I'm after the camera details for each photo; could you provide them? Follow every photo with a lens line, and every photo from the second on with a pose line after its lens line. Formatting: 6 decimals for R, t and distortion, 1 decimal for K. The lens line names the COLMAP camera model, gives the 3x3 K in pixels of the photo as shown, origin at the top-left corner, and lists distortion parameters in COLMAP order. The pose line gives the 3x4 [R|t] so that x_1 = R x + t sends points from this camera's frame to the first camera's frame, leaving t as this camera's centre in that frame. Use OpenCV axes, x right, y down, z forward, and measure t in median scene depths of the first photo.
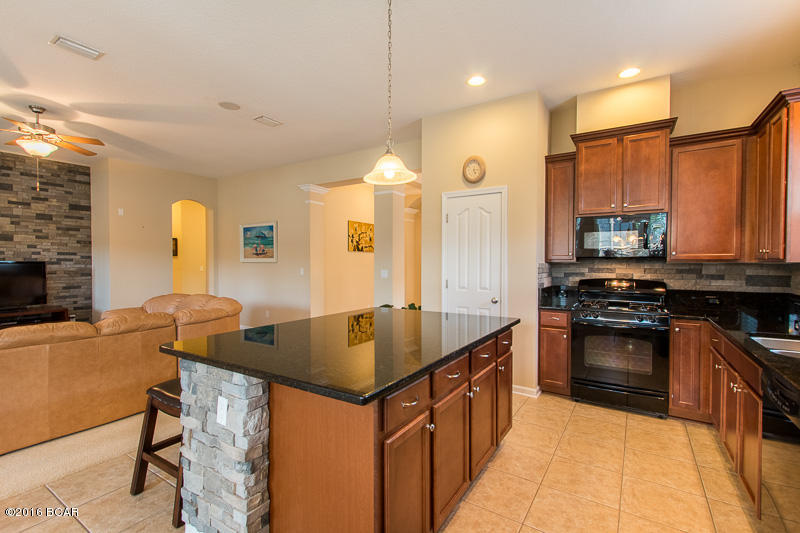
lens RADIAL K [[367.7, 0, 401.7], [0, 367.7, 270.9], [0, 0, 1]] dist [0.008422, -0.002866]
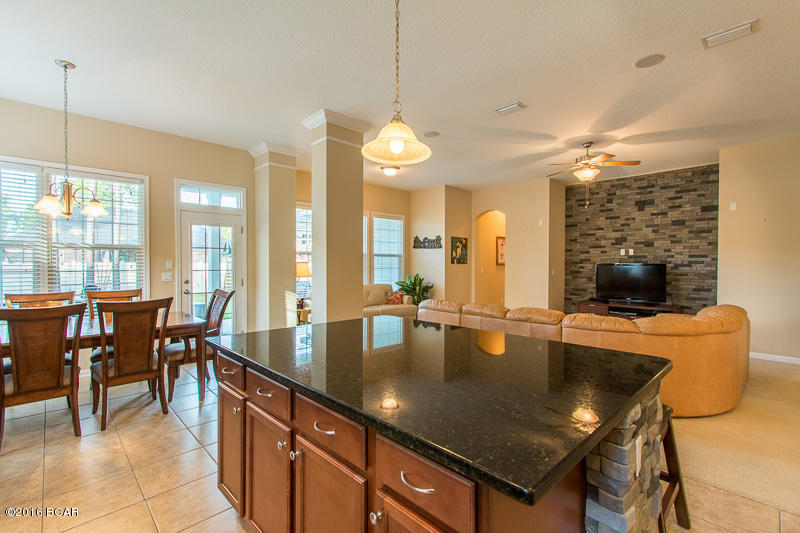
lens RADIAL K [[367.7, 0, 403.0], [0, 367.7, 267.9], [0, 0, 1]] dist [0.008422, -0.002866]
pose [[-0.227762, 0.009398, -0.973671, 0.271392], [-0.025597, 0.999550, 0.015636, -0.010262], [0.973380, 0.028484, -0.227419, 0.463379]]
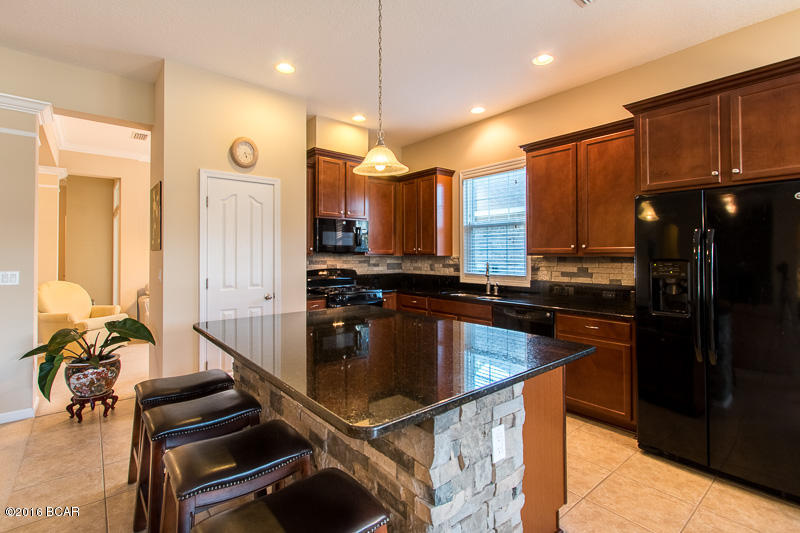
lens RADIAL K [[367.7, 0, 390.0], [0, 367.7, 251.8], [0, 0, 1]] dist [0.008422, -0.002866]
pose [[0.311668, 0.003965, 0.950183, -0.354332], [0.025493, 0.999596, -0.012534, -0.010399], [-0.949849, 0.028129, 0.311441, 0.262061]]
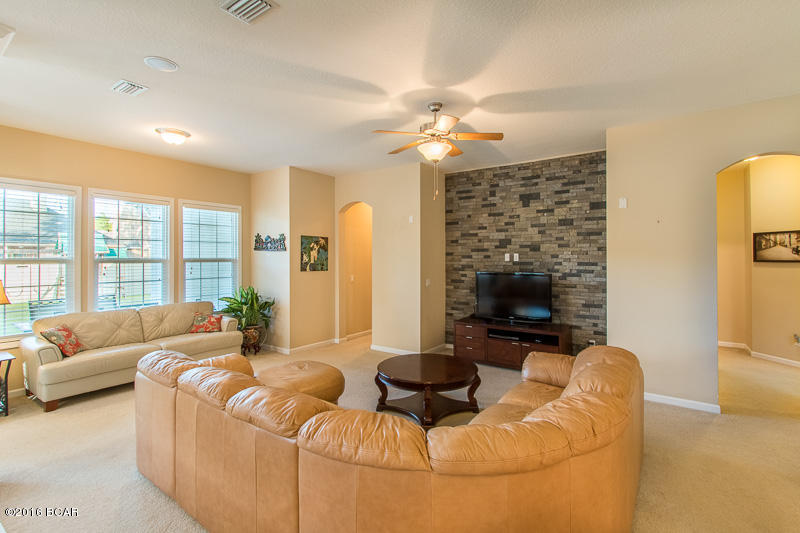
lens RADIAL K [[367.7, 0, 414.3], [0, 367.7, 252.2], [0, 0, 1]] dist [0.008422, -0.002866]
pose [[-0.034170, -0.013997, -0.999318, -0.080823], [-0.022588, 0.999657, -0.013229, -0.055279], [0.999161, 0.022121, -0.034474, 0.670801]]
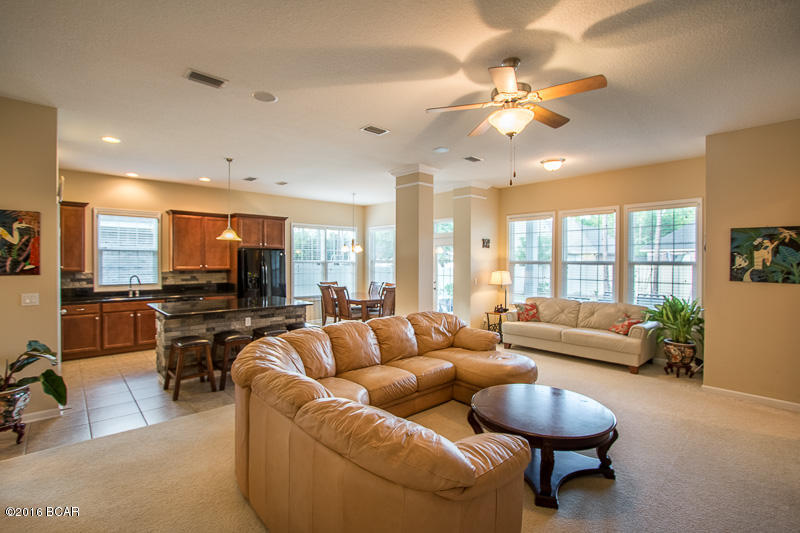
lens RADIAL K [[376.5, 0, 393.6], [0, 376.5, 260.5], [0, 0, 1]] dist [-0.003224, 0.000558]
pose [[-0.963599, -0.005414, 0.267296, -0.651583], [0.000932, 0.999721, 0.023611, -0.064653], [-0.267349, 0.023001, -0.963325, 1.171473]]
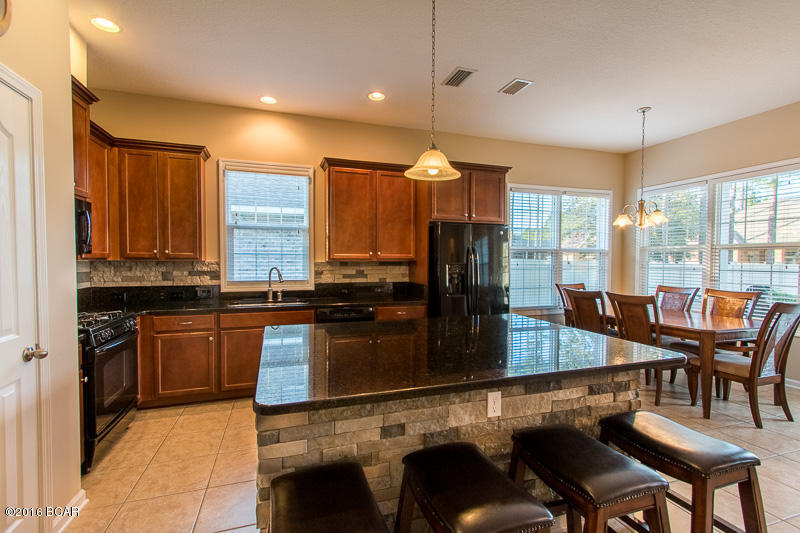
lens RADIAL K [[367.7, 0, 399.1], [0, 367.7, 266.2], [0, 0, 1]] dist [0.008422, -0.002866]
pose [[-0.781211, -0.015905, 0.624065, -0.212179], [0.009503, 0.999257, 0.037363, -0.019330], [-0.624195, 0.035119, -0.780479, 0.687351]]
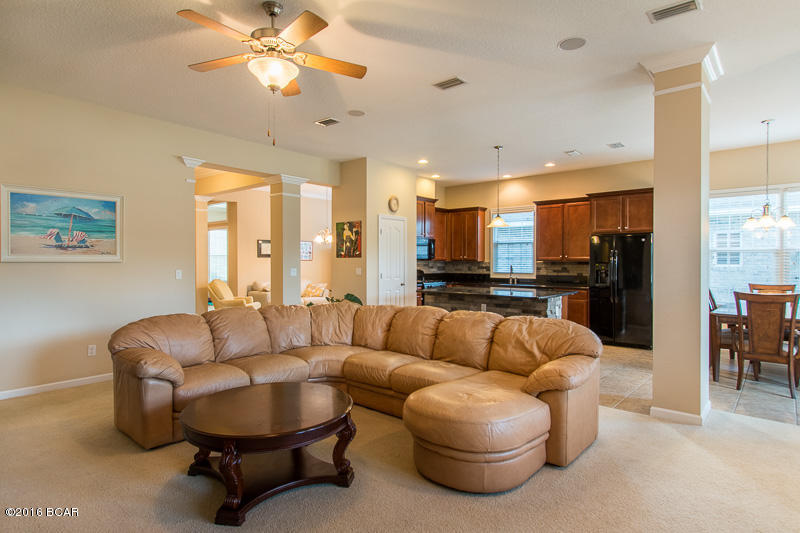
lens RADIAL K [[438.7, 0, 393.1], [0, 438.7, 269.2], [0, 0, 1]] dist [0.007623, -0.000270]
pose [[0.145085, -0.020192, 0.989213, -1.126072], [0.022957, 0.999591, 0.017036, -0.014491], [-0.989153, 0.020238, 0.145489, 0.482716]]
